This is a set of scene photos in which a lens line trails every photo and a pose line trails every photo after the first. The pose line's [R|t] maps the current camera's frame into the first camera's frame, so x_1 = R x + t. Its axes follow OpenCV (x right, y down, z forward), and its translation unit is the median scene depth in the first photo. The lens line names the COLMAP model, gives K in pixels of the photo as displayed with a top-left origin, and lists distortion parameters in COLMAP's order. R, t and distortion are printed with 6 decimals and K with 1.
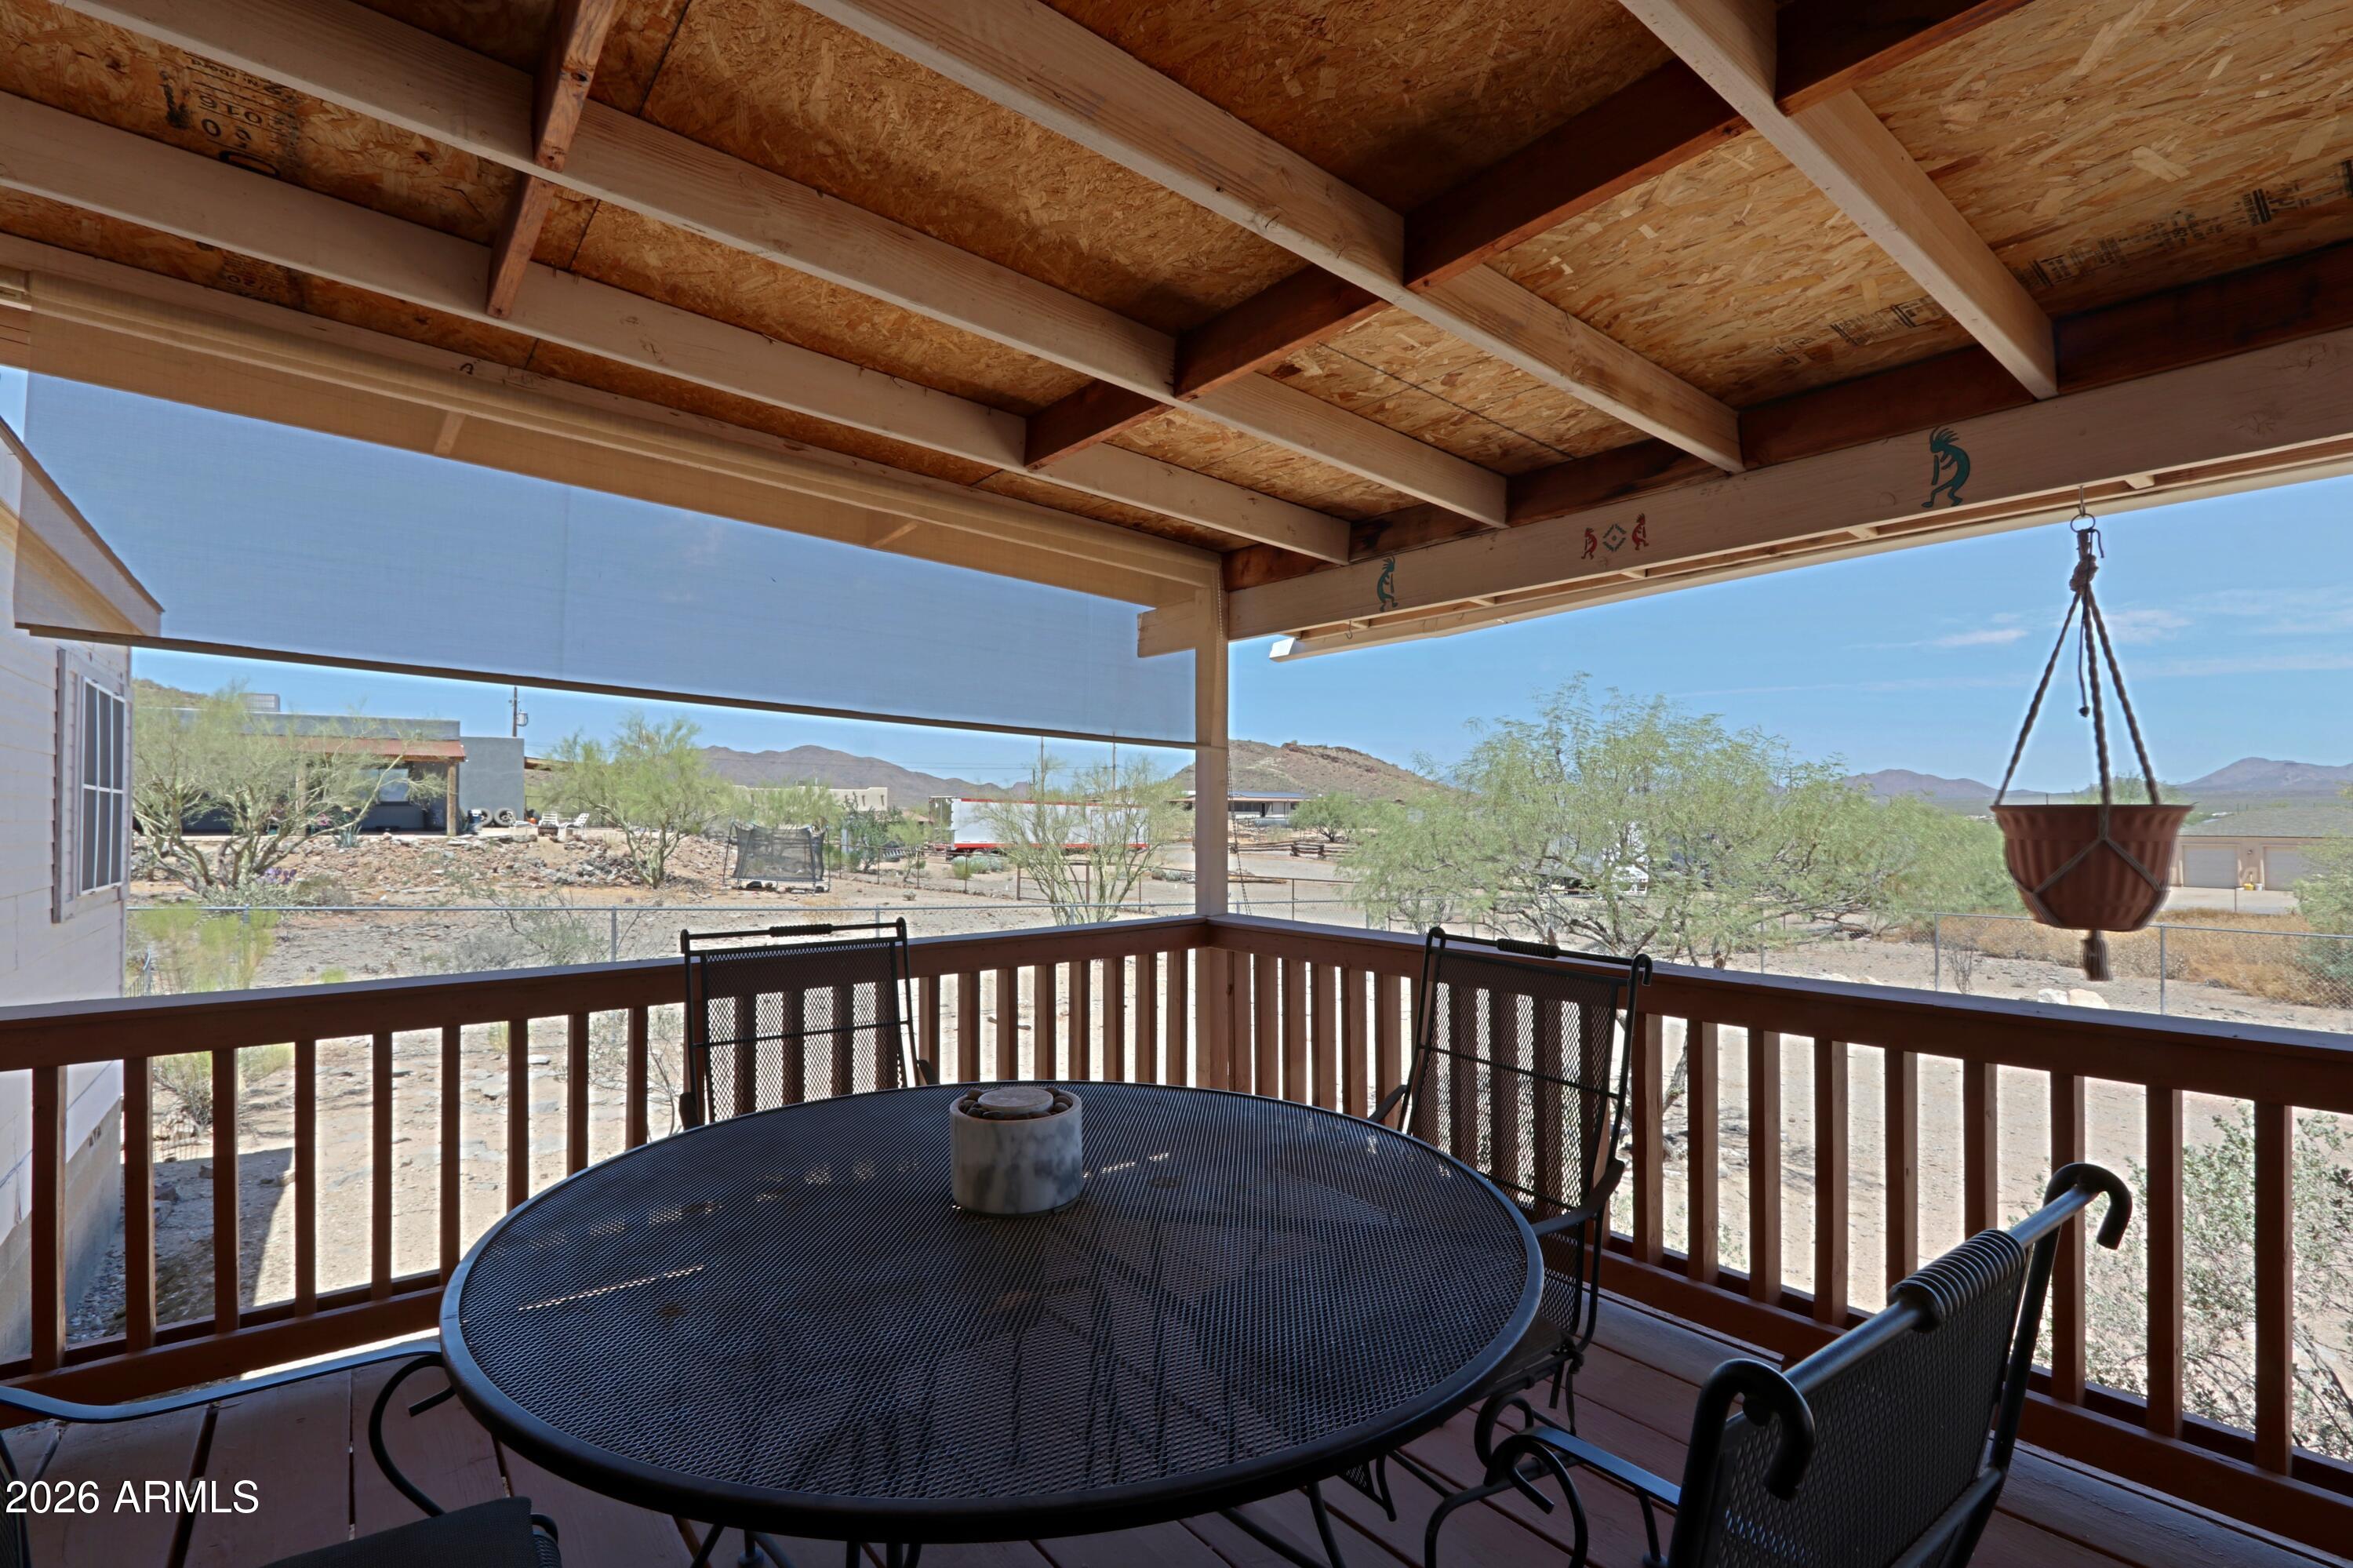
lens RADIAL K [[1096.4, 0, 1156.8], [0, 1096.4, 799.4], [0, 0, 1]] dist [-0.016787, 0.001274]
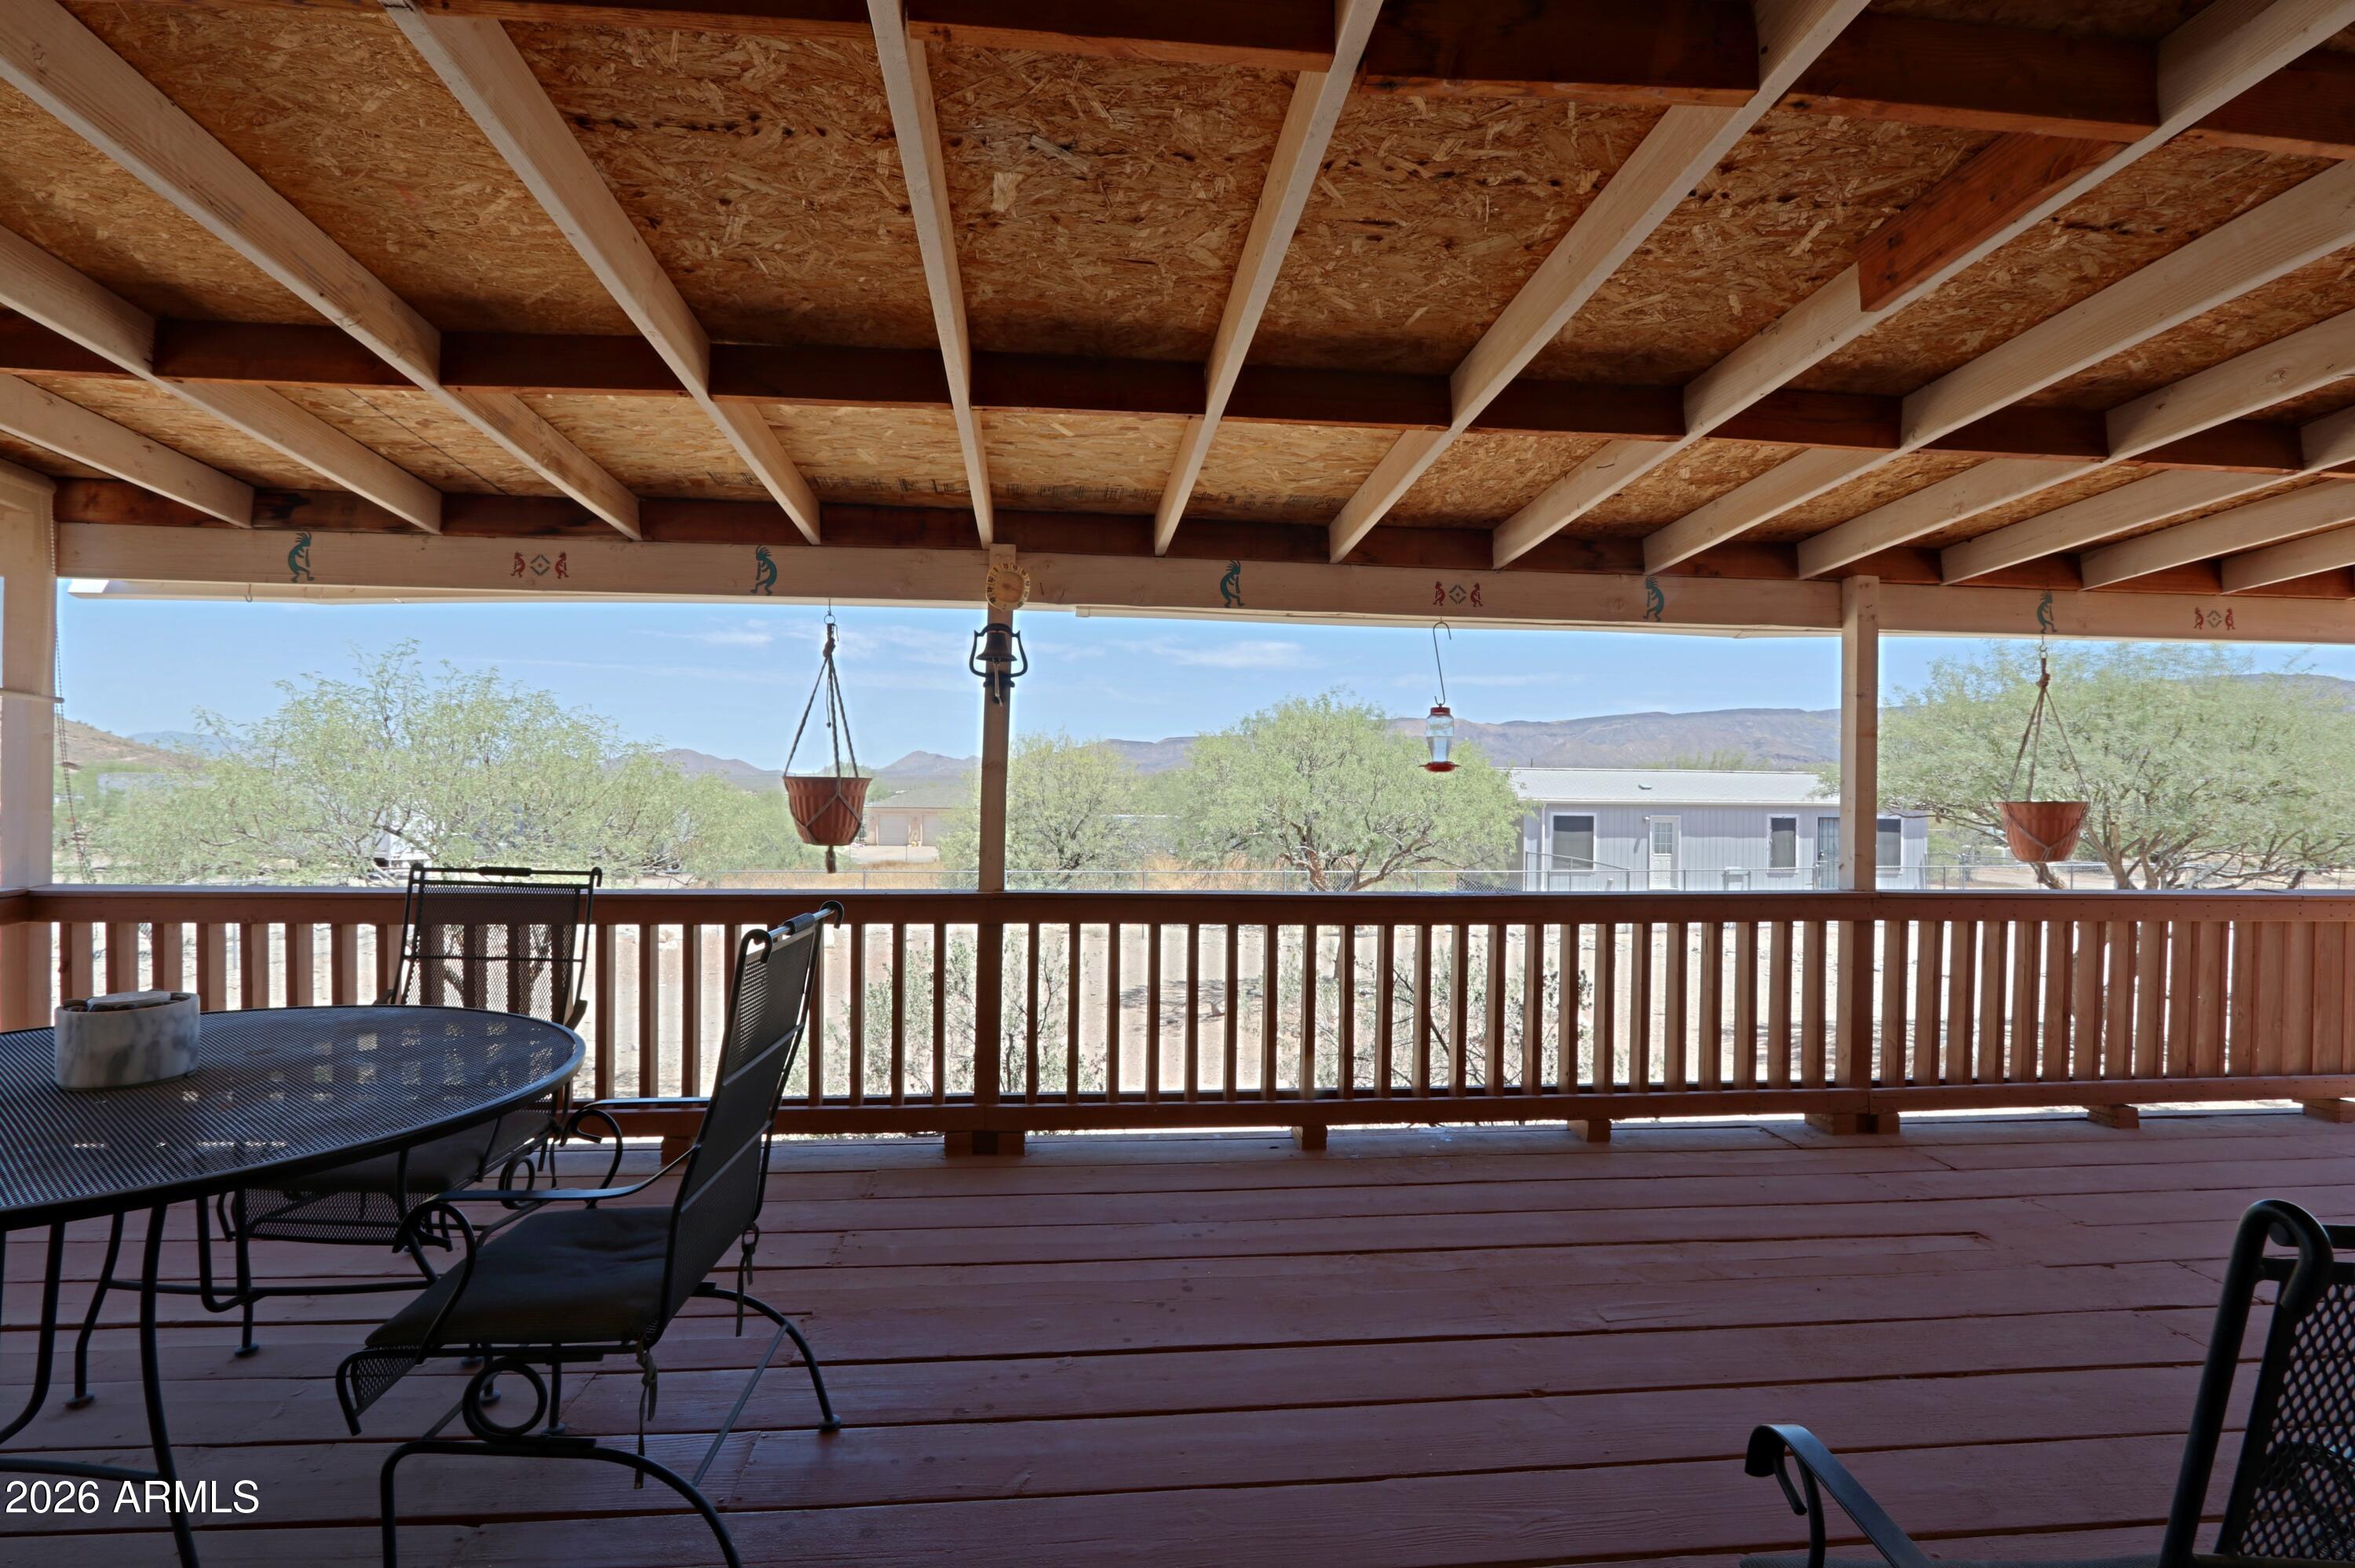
lens RADIAL K [[1097.1, 0, 1157.7], [0, 1097.1, 799.4], [0, 0, 1]] dist [-0.016787, 0.001274]
pose [[0.533168, 0.001965, 0.846007, -0.290143], [-0.022137, 0.999687, 0.011629, 0.007709], [-0.845719, -0.024929, 0.533045, -0.323553]]
